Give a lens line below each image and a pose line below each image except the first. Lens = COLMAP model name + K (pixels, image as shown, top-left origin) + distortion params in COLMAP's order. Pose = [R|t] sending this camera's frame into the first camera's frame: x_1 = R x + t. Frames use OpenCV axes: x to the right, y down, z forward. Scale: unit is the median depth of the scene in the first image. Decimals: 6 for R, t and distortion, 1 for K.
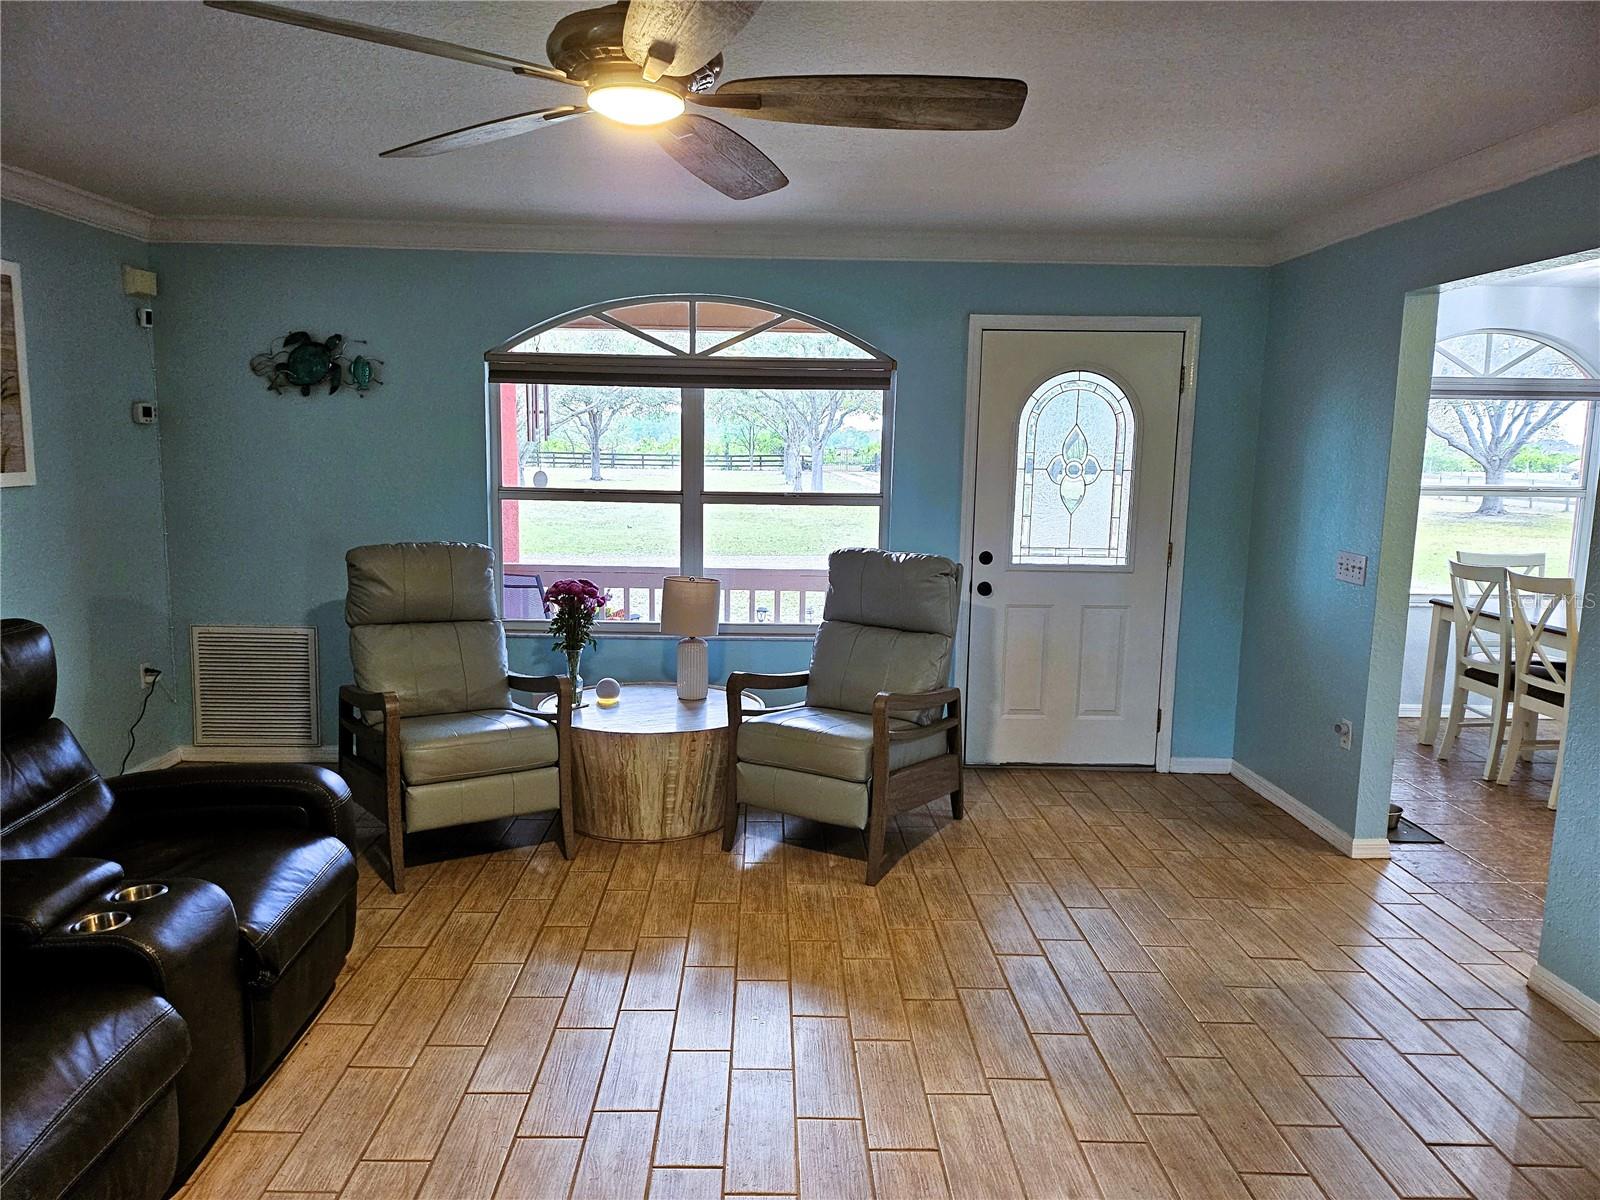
lens RADIAL K [[1123.6, 0, 786.7], [0, 1123.6, 601.4], [0, 0, 1]] dist [0.057815, -0.046510]
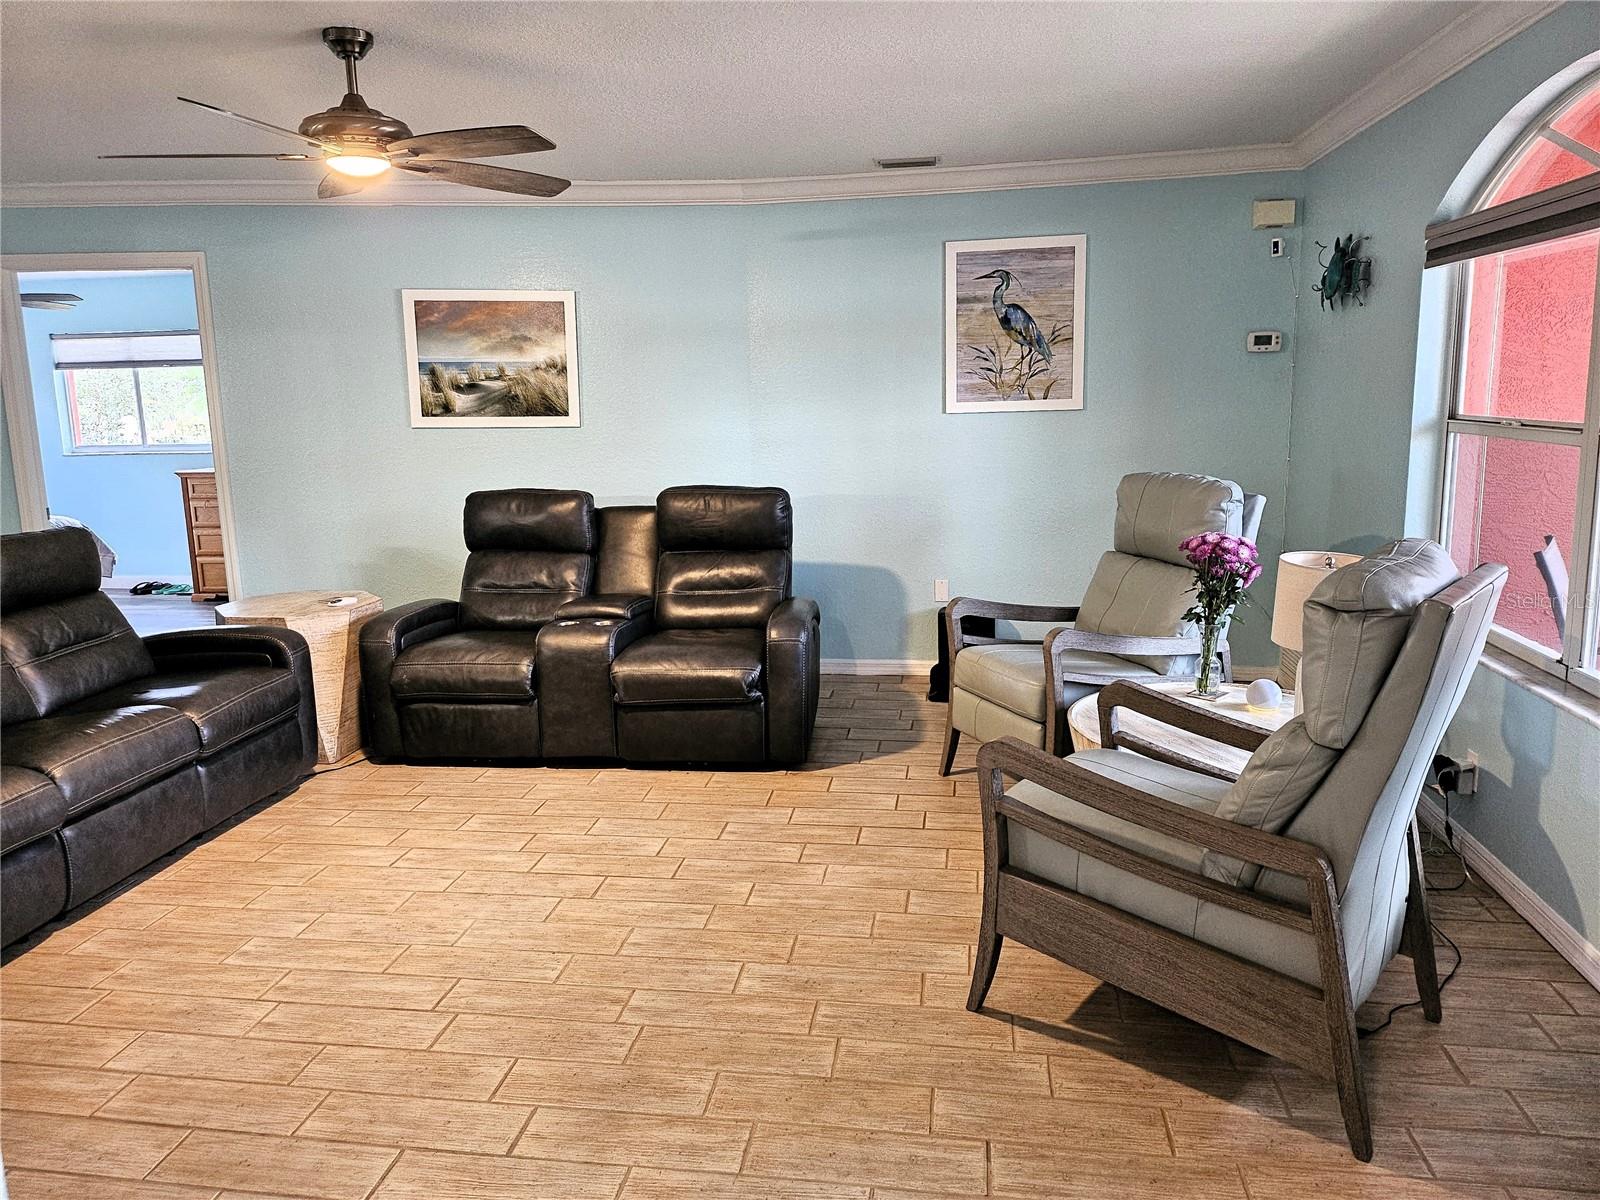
lens RADIAL K [[1123.6, 0, 790.0], [0, 1123.6, 591.6], [0, 0, 1]] dist [0.057815, -0.046510]
pose [[-0.172903, 0.163715, -0.971237, 0.807944], [-0.114530, 0.976058, 0.184917, -0.119183], [0.978257, 0.143208, -0.150013, 1.088100]]
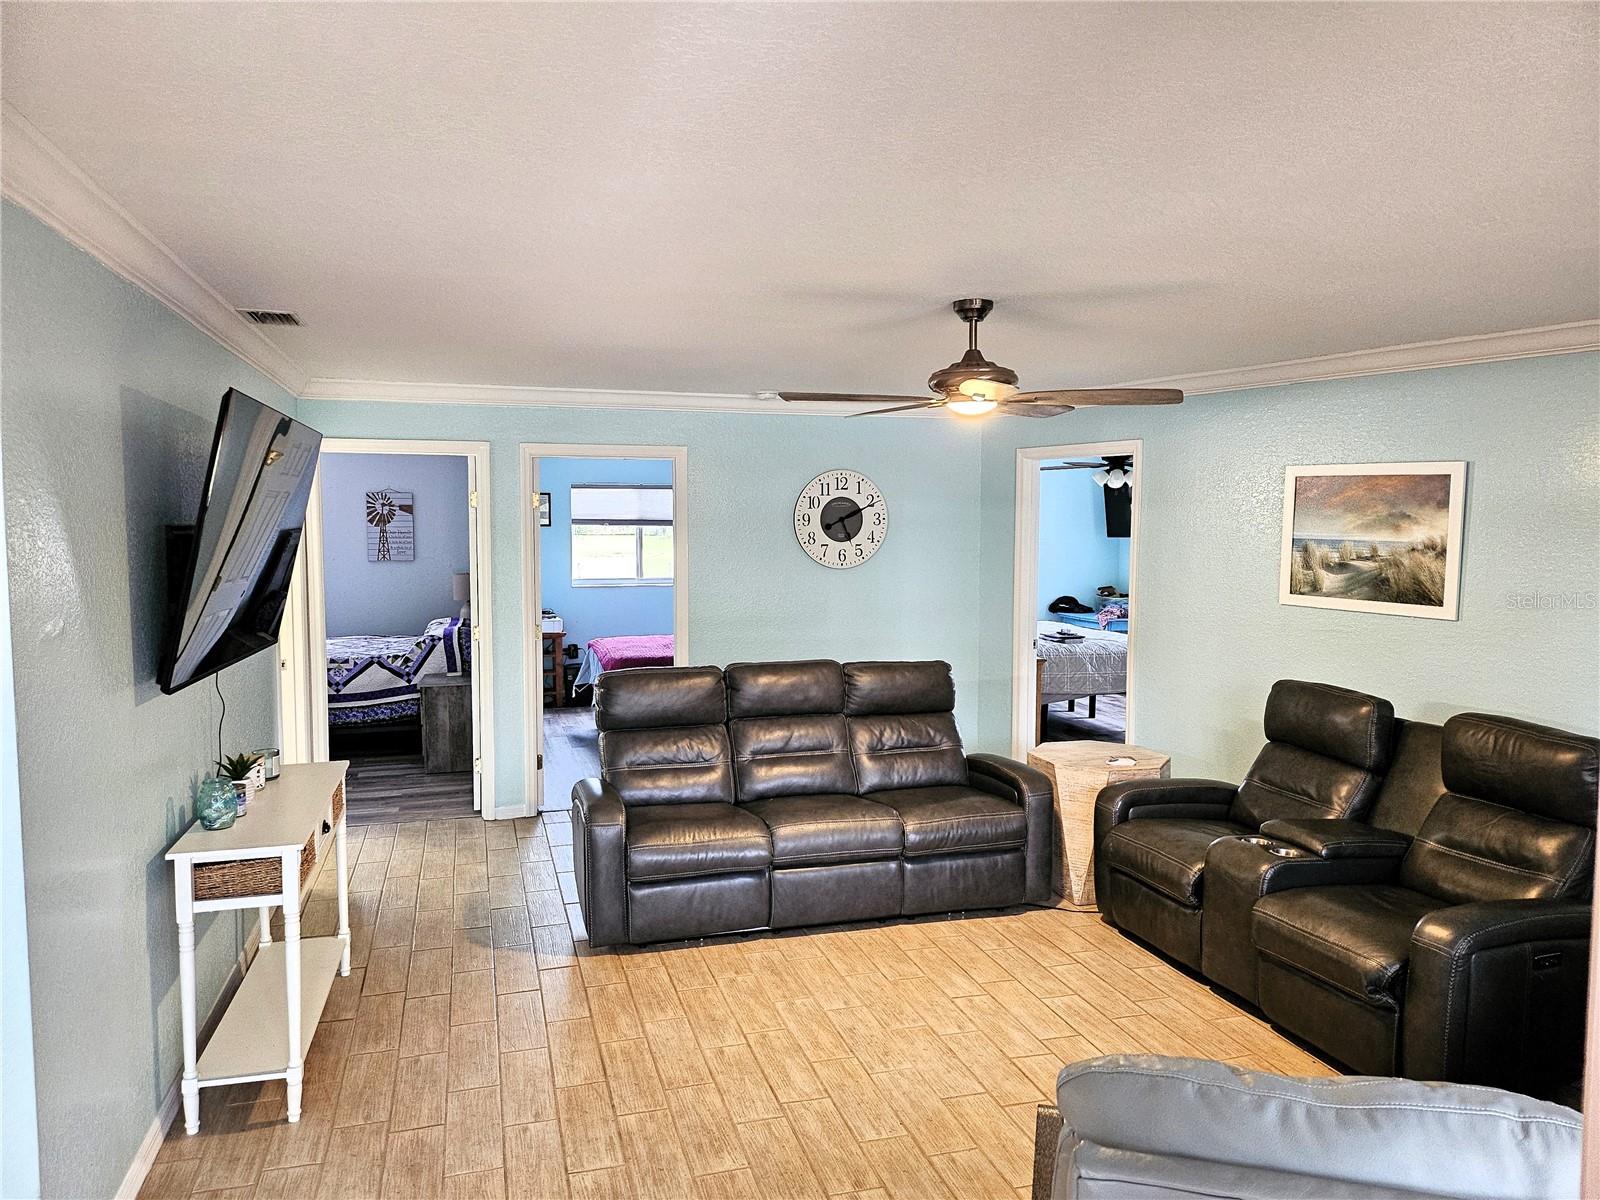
lens RADIAL K [[1123.6, 0, 787.8], [0, 1123.6, 603.8], [0, 0, 1]] dist [0.057815, -0.046510]
pose [[-0.966753, 0.005190, -0.255659, 0.374377], [-0.049662, 0.976947, 0.207623, -0.275401], [0.250843, 0.213417, -0.944209, 1.585110]]
